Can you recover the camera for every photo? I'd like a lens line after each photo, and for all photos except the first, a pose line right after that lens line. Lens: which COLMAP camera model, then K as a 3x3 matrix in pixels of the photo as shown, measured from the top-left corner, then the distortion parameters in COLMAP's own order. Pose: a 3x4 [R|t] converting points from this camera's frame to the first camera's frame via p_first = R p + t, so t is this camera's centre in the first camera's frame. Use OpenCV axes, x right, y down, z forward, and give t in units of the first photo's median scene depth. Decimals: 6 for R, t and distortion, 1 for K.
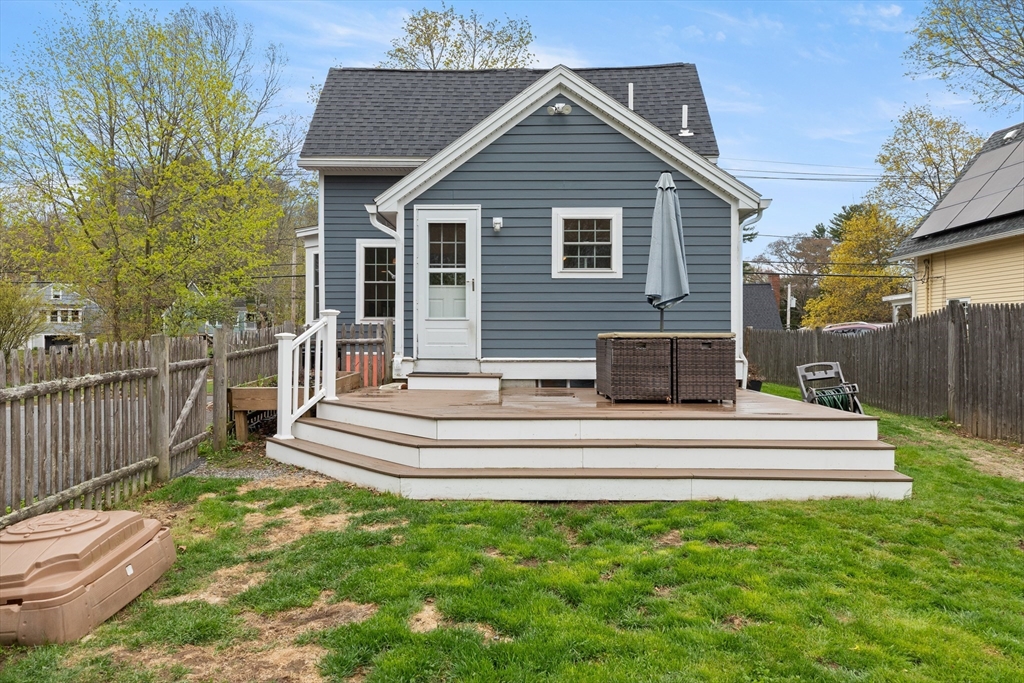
lens RADIAL K [[696.6, 0, 514.8], [0, 696.6, 336.4], [0, 0, 1]] dist [0.010422, 0.000529]
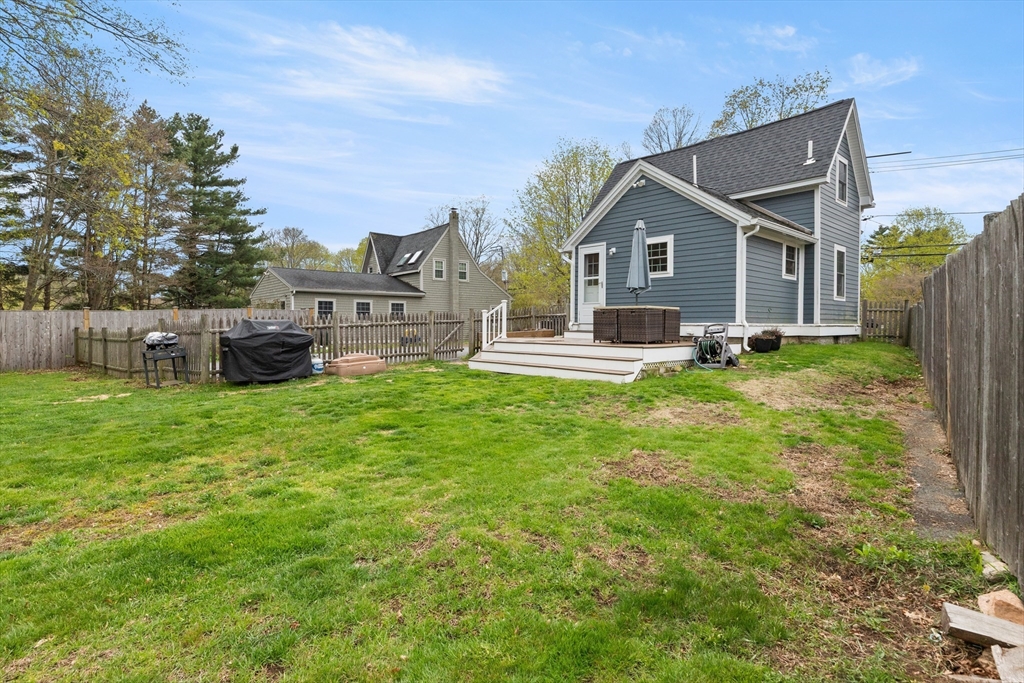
lens RADIAL K [[519.7, 0, 516.6], [0, 519.7, 332.7], [0, 0, 1]] dist [0.000292, -0.000205]
pose [[0.691953, 0.014381, -0.721800, 0.804526], [-0.001796, 0.999833, 0.018199, 0.031380], [0.721941, -0.011297, 0.691863, -0.152079]]
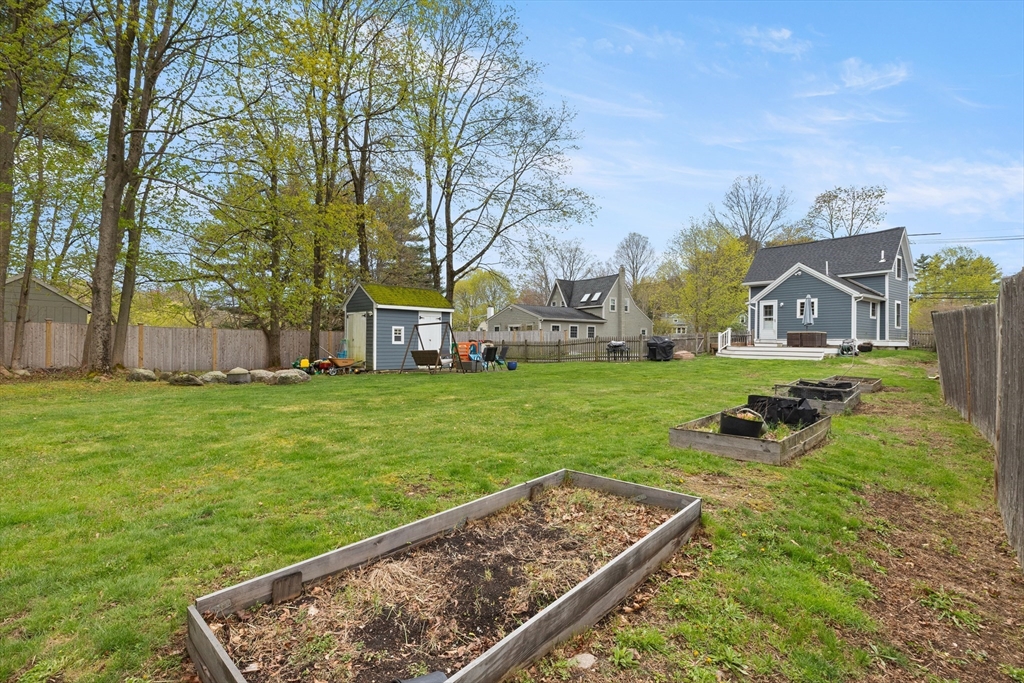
lens RADIAL K [[486.9, 0, 512.0], [0, 486.9, 341.5], [0, 0, 1]] dist [-0.000230, 0.000131]
pose [[0.622952, 0.004410, -0.782248, 1.159214], [-0.007825, 0.999969, -0.000594, 0.056864], [0.782221, 0.006491, 0.622967, -1.857383]]
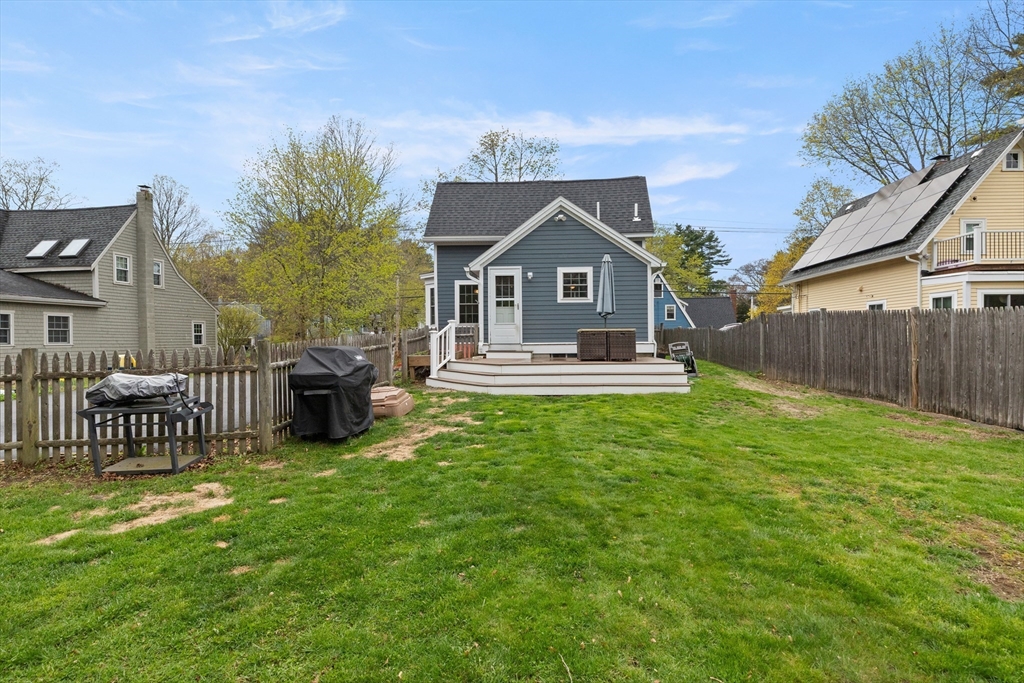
lens RADIAL K [[527.9, 0, 542.9], [0, 527.9, 342.8], [0, 0, 1]] dist [-0.004040, 0.000798]
pose [[0.999626, -0.009487, -0.025664, 0.049136], [0.009769, 0.999893, 0.010898, 0.014082], [0.025558, -0.011145, 0.999611, -0.509716]]
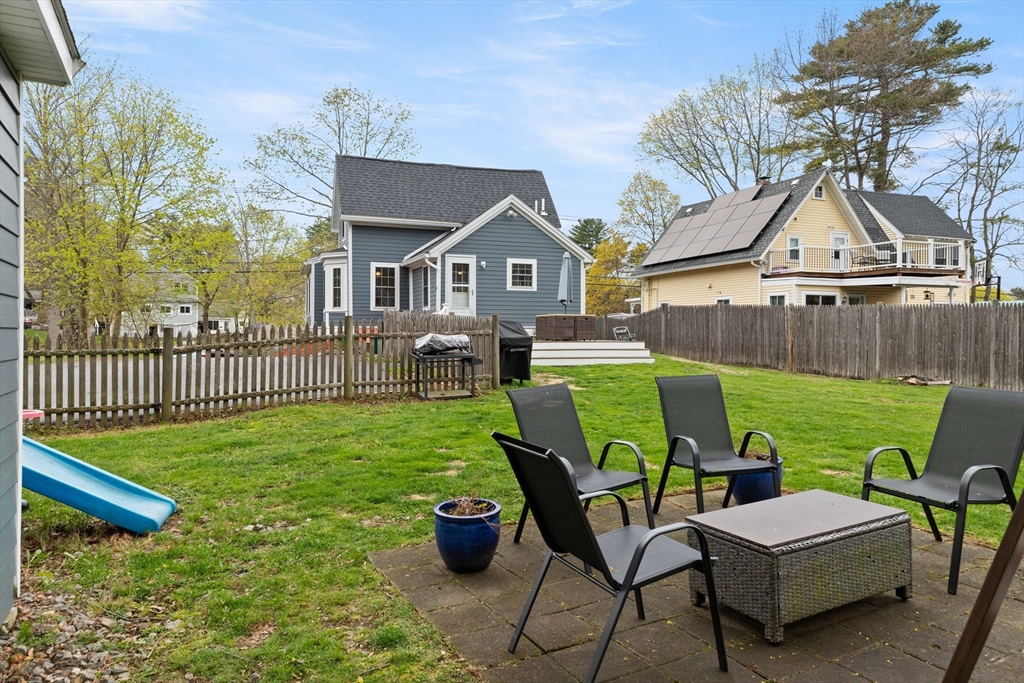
lens RADIAL K [[696.6, 0, 514.8], [0, 696.6, 336.4], [0, 0, 1]] dist [0.010422, 0.000529]
pose [[0.936519, 0.000165, 0.350616, -0.691730], [-0.003399, 0.999957, 0.008609, 0.042825], [-0.350599, -0.009254, 0.936480, -1.062413]]
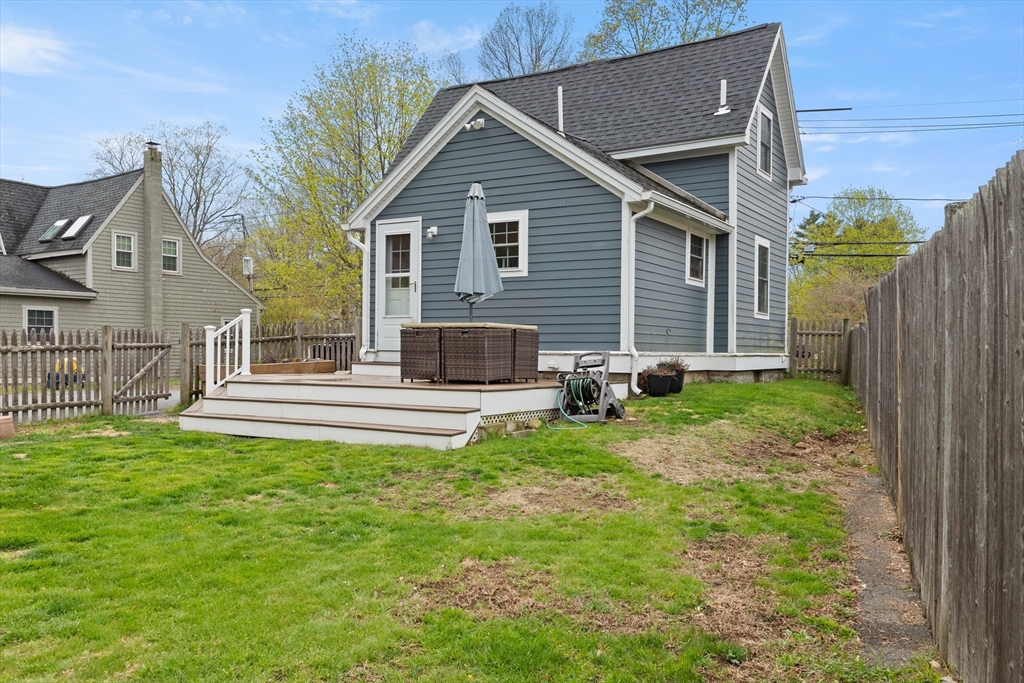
lens RADIAL K [[857.5, 0, 513.2], [0, 857.5, 363.9], [0, 0, 1]] dist [0.009711, 0.008393]
pose [[0.862212, 0.014663, -0.506335, 0.800060], [-0.007318, 0.999837, 0.016493, 0.029213], [0.506494, -0.010515, 0.862179, -0.143453]]
